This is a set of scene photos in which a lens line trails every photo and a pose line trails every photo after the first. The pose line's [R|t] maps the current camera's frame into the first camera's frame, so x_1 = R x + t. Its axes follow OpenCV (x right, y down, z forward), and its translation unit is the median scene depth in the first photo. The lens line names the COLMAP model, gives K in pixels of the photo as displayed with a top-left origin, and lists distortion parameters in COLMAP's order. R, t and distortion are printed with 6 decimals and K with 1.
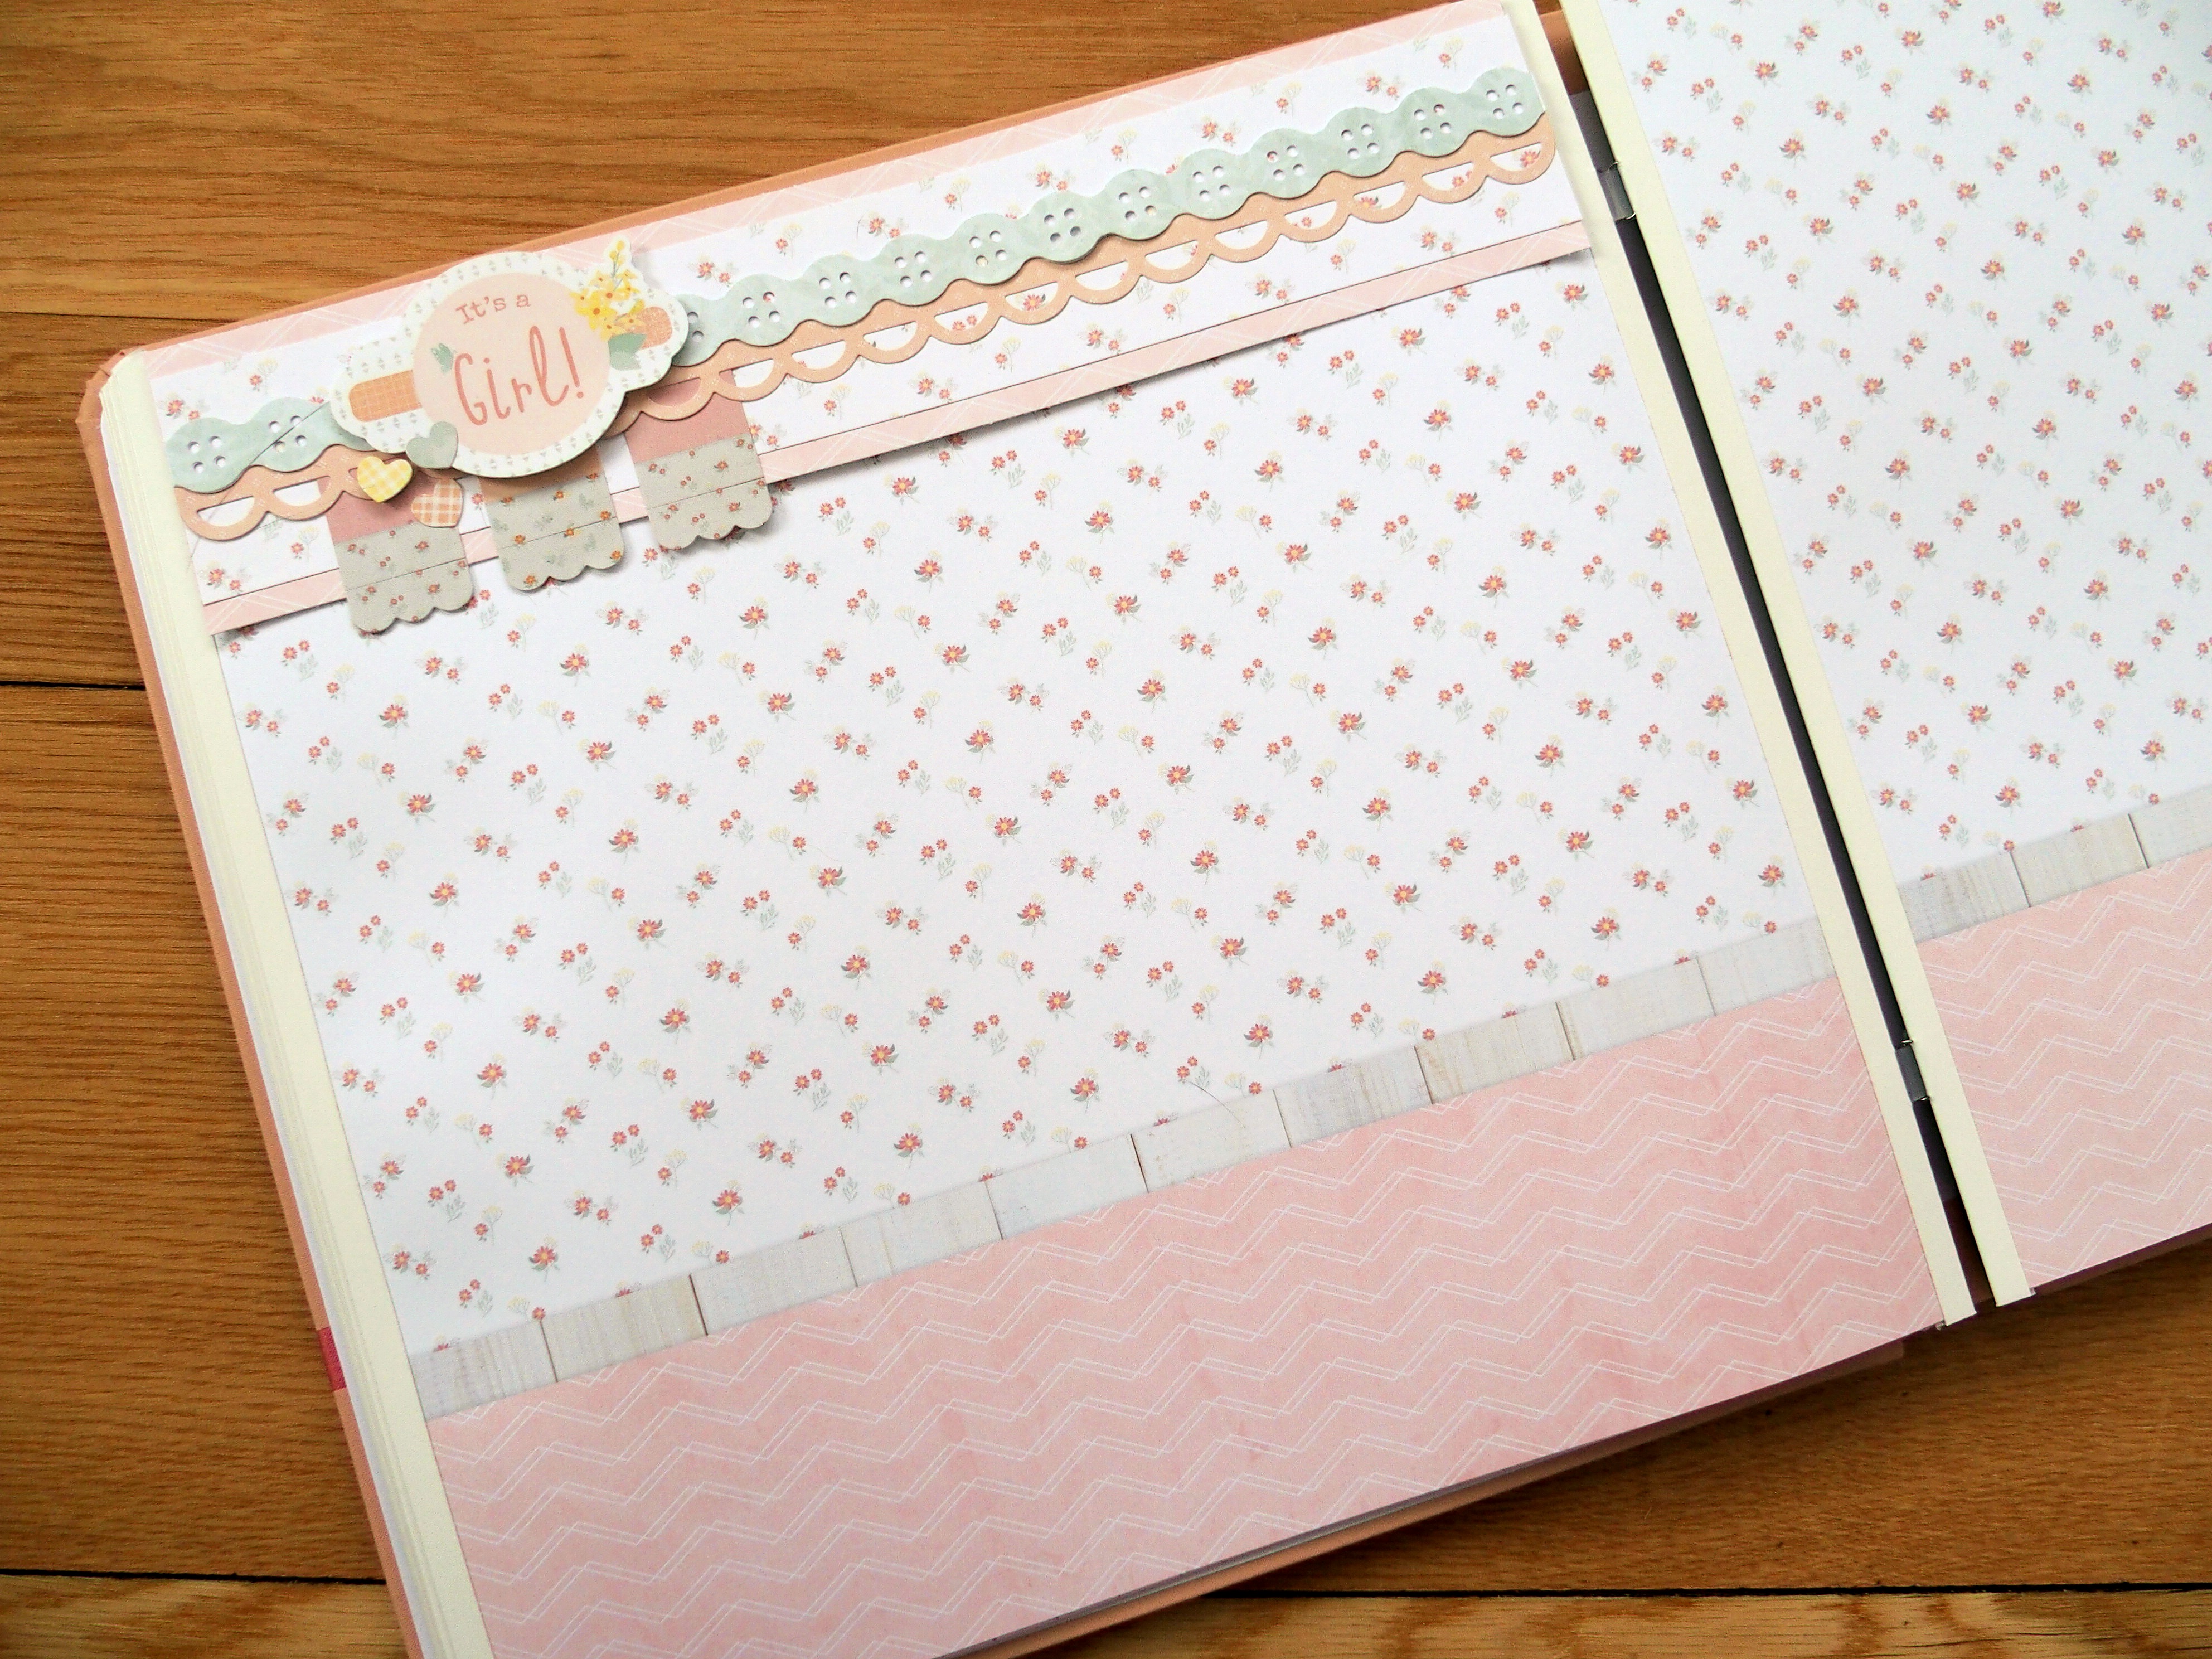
lens RADIAL K [[1774.1, 0, 1111.2], [0, 1774.1, 822.8], [0, 0, 1]] dist [-0.040648, 0.012197]
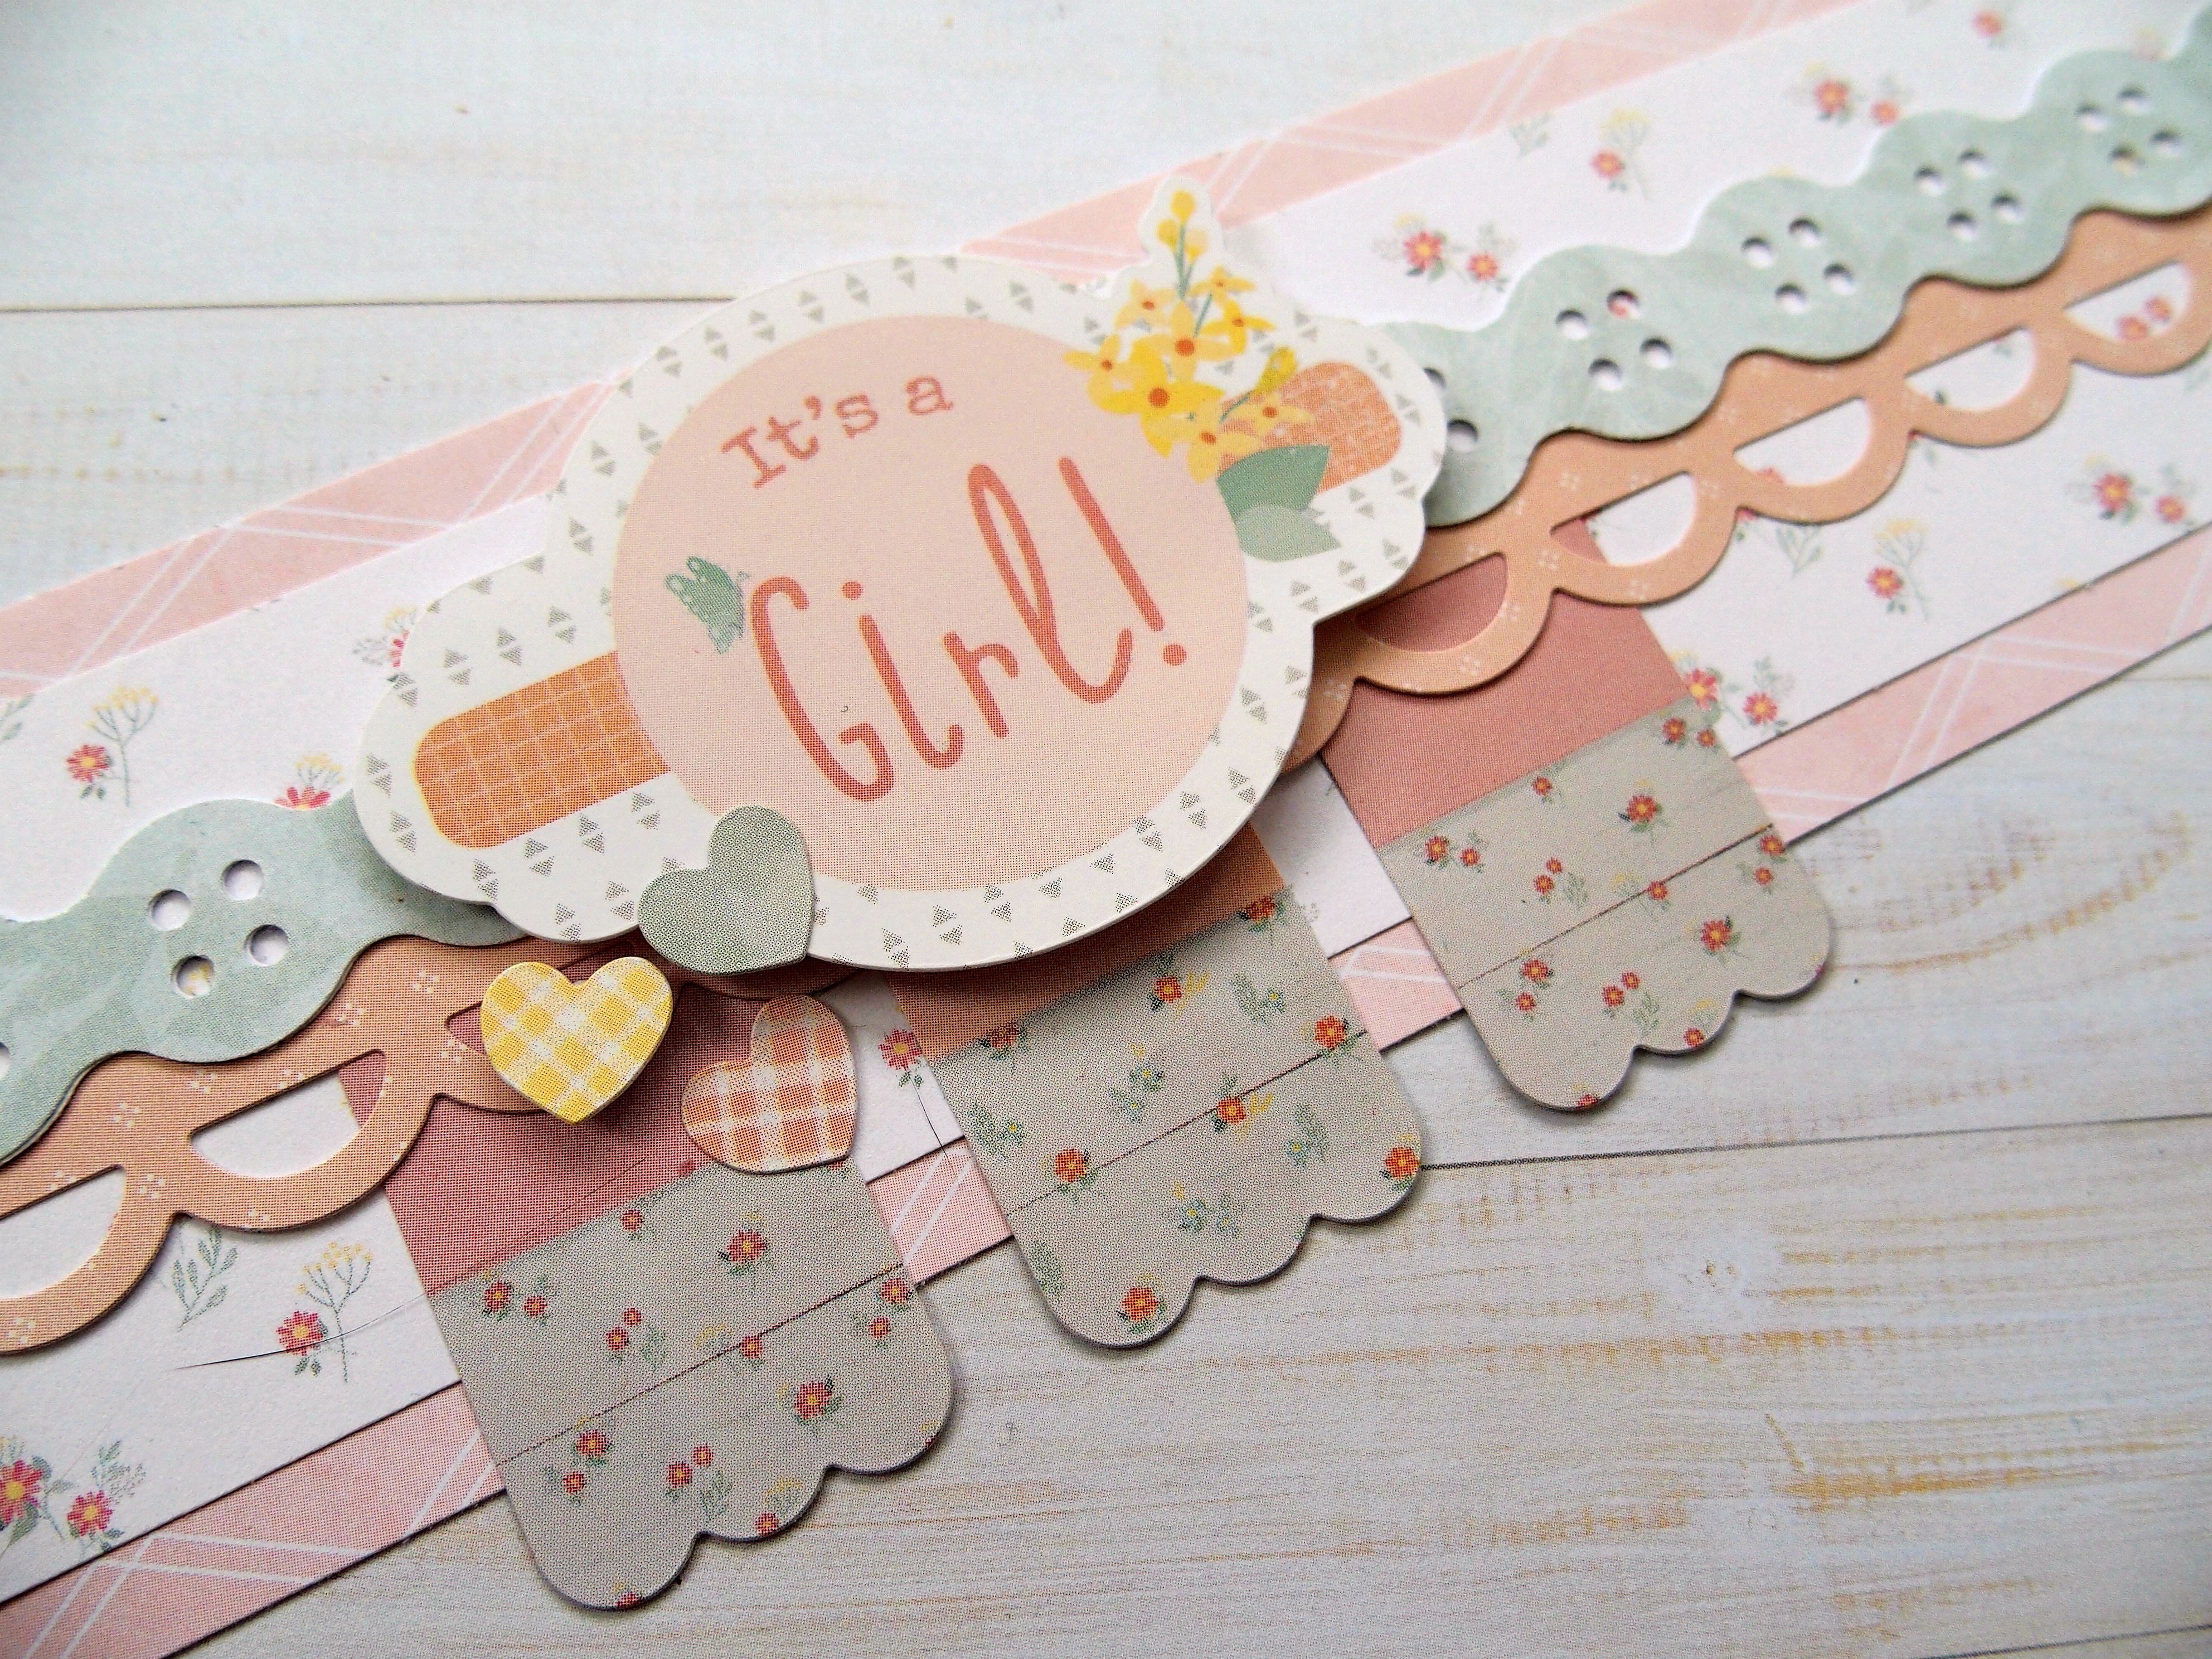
lens RADIAL K [[1774.1, 0, 1107.0], [0, 1774.1, 844.6], [0, 0, 1]] dist [-0.040648, 0.012197]
pose [[0.986042, -0.154050, 0.063167, -0.338177], [0.160881, 0.979256, -0.123187, -0.174569], [-0.042880, 0.131630, 0.990371, 0.700578]]
